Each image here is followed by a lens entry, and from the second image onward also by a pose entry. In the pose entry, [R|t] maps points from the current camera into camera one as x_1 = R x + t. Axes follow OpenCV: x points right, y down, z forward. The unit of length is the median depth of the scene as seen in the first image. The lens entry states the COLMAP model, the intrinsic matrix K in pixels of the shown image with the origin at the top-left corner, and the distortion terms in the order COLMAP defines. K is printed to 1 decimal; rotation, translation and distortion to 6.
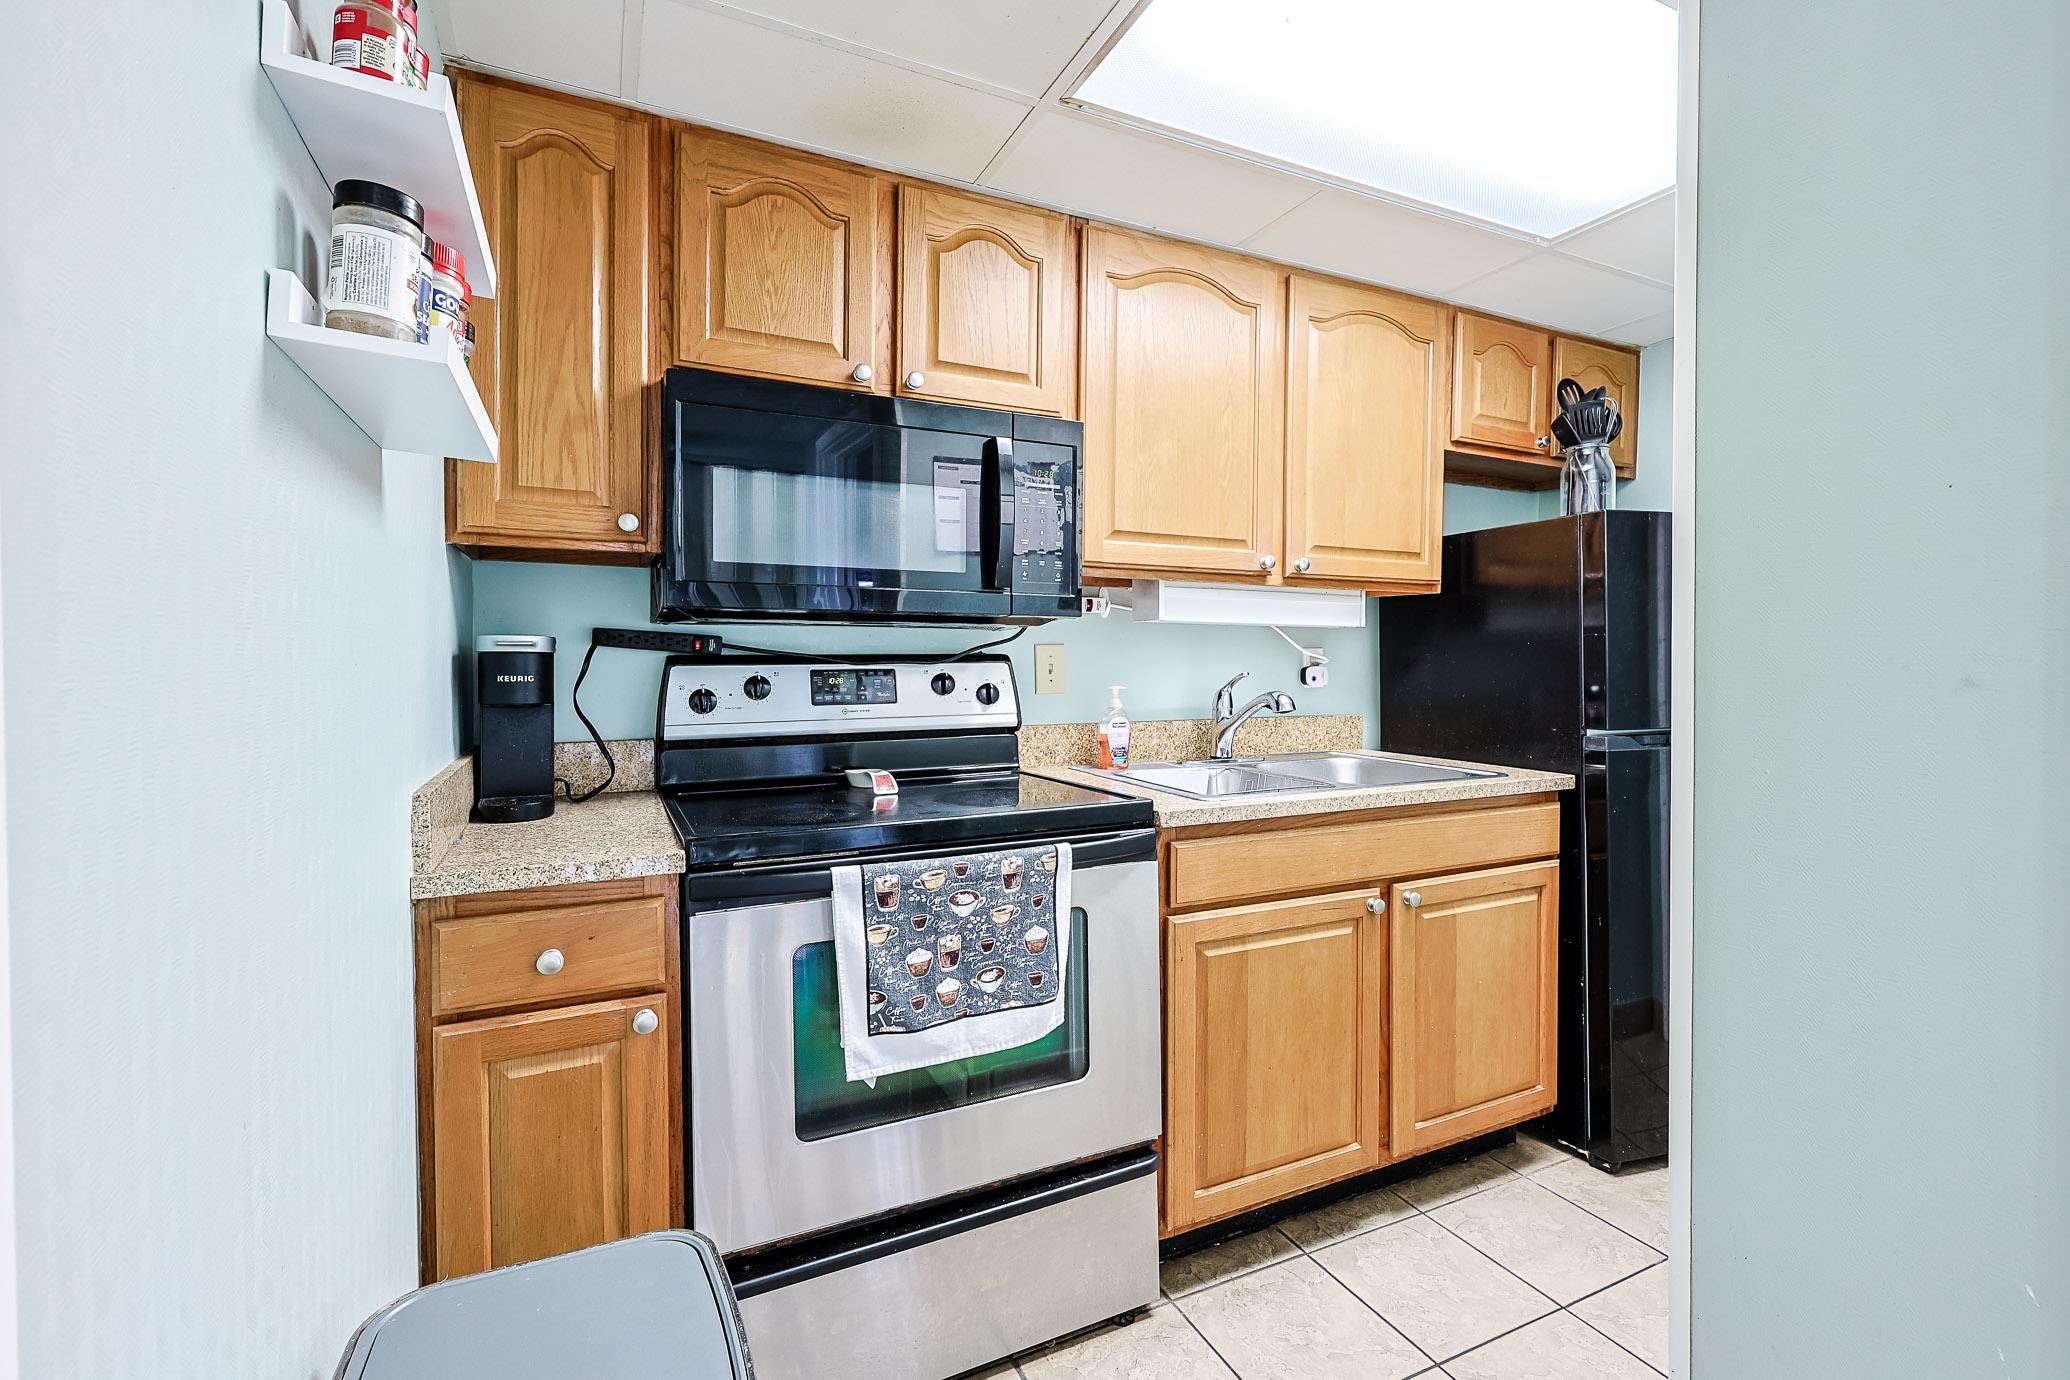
lens RADIAL K [[848.1, 0, 995.2], [0, 848.1, 671.0], [0, 0, 1]] dist [-0.001223, -0.000049]
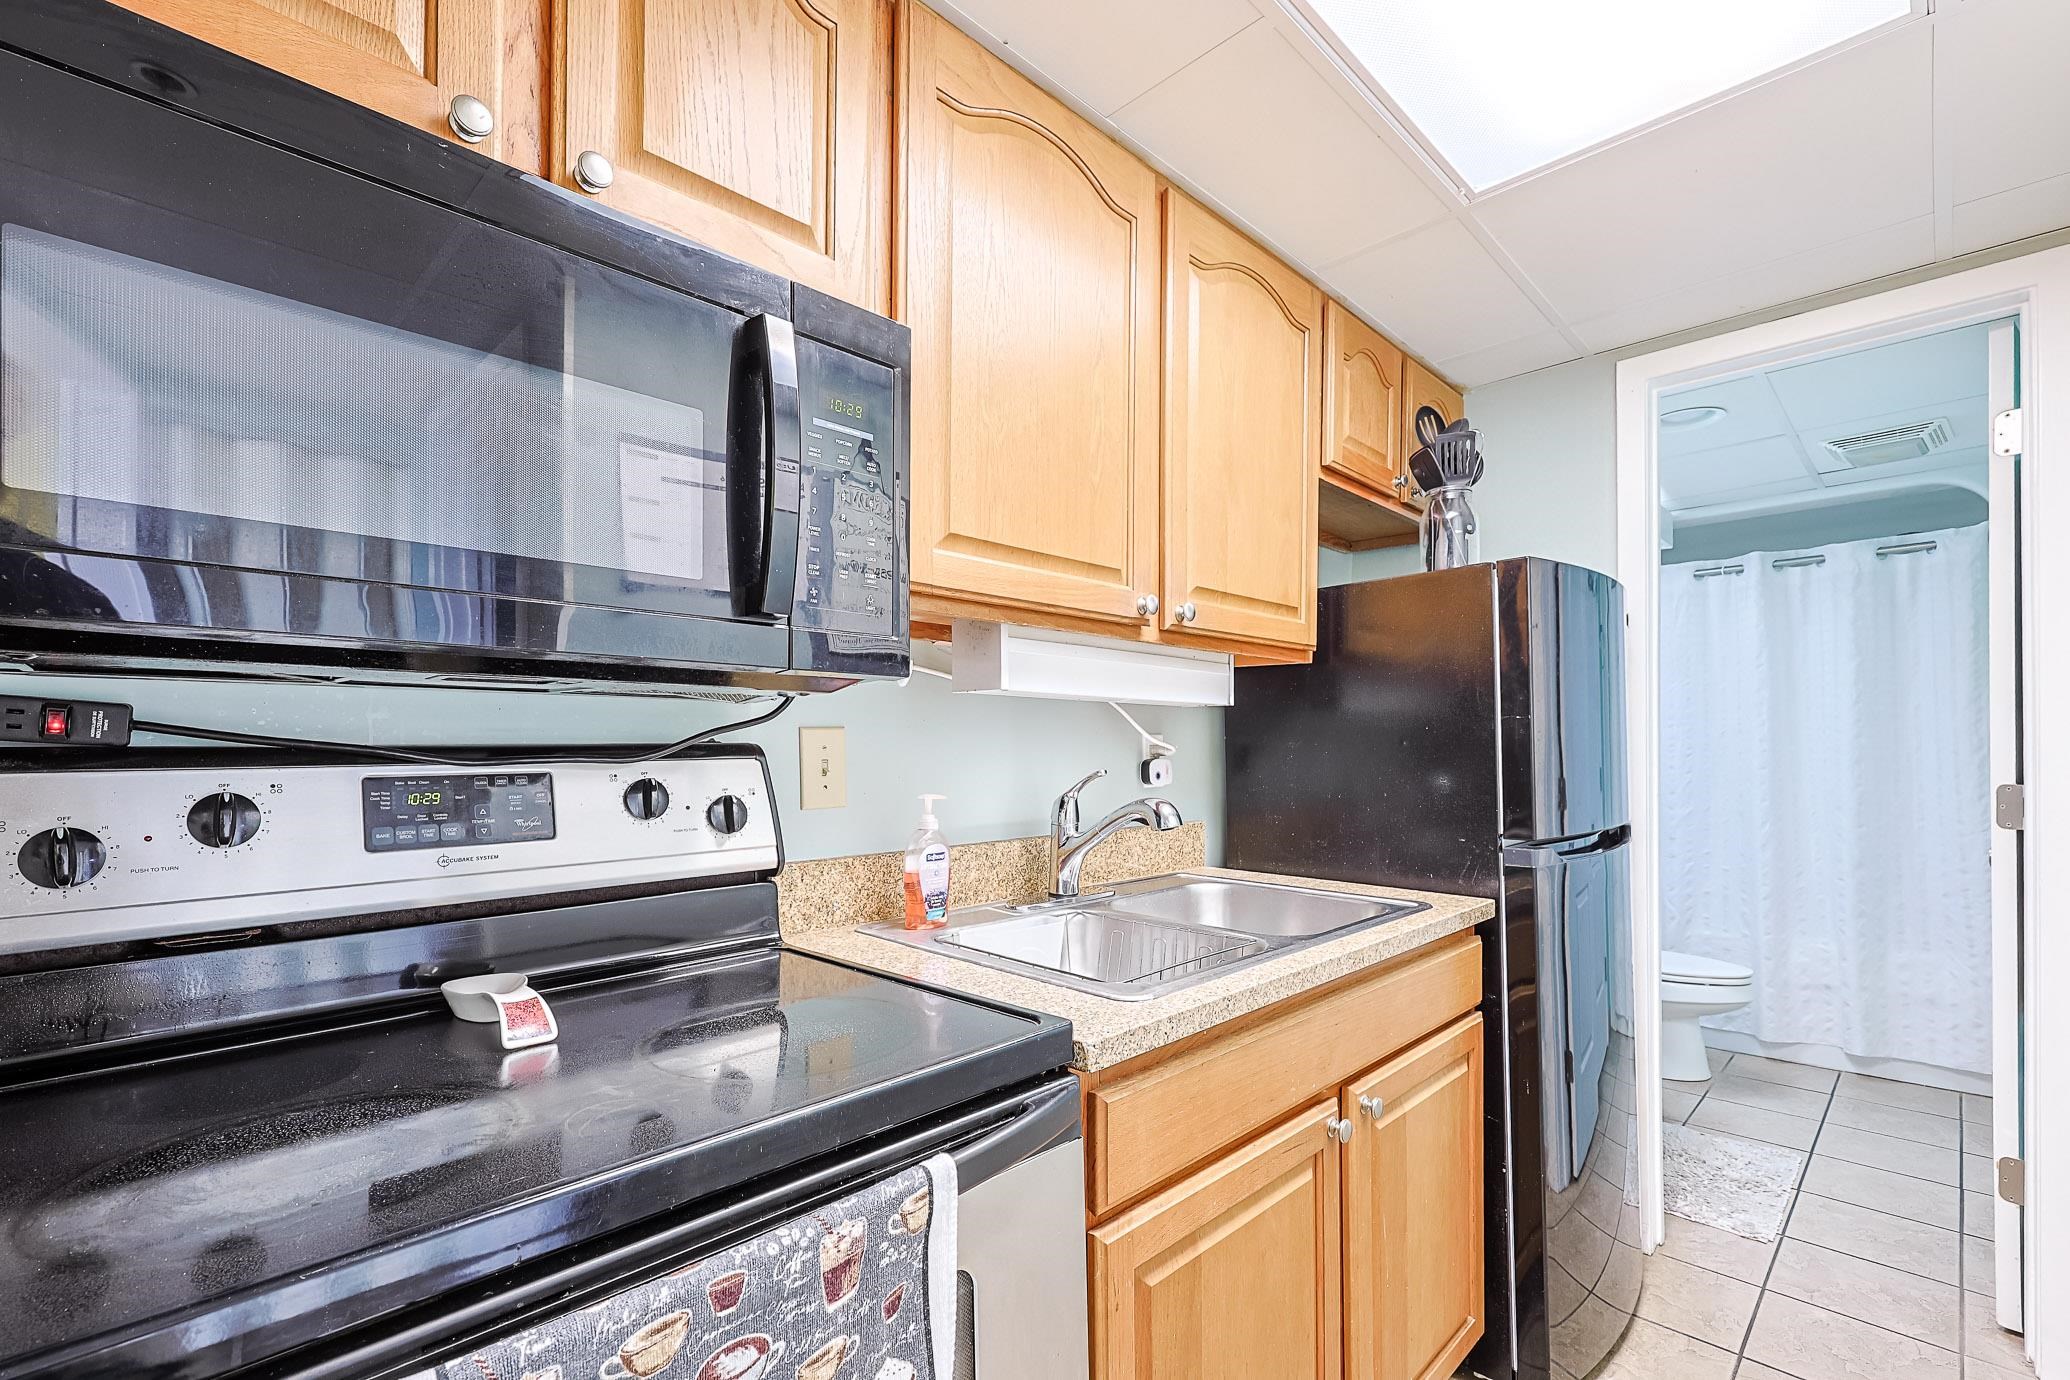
lens RADIAL K [[875.0, 0, 893.6], [0, 875.0, 748.9], [0, 0, 1]] dist [0.000537, 0.000112]
pose [[0.969057, -0.002769, 0.246821, -0.047566], [0.005596, 0.999927, -0.010749, -0.010129], [-0.246773, 0.011798, 0.969001, 0.428974]]
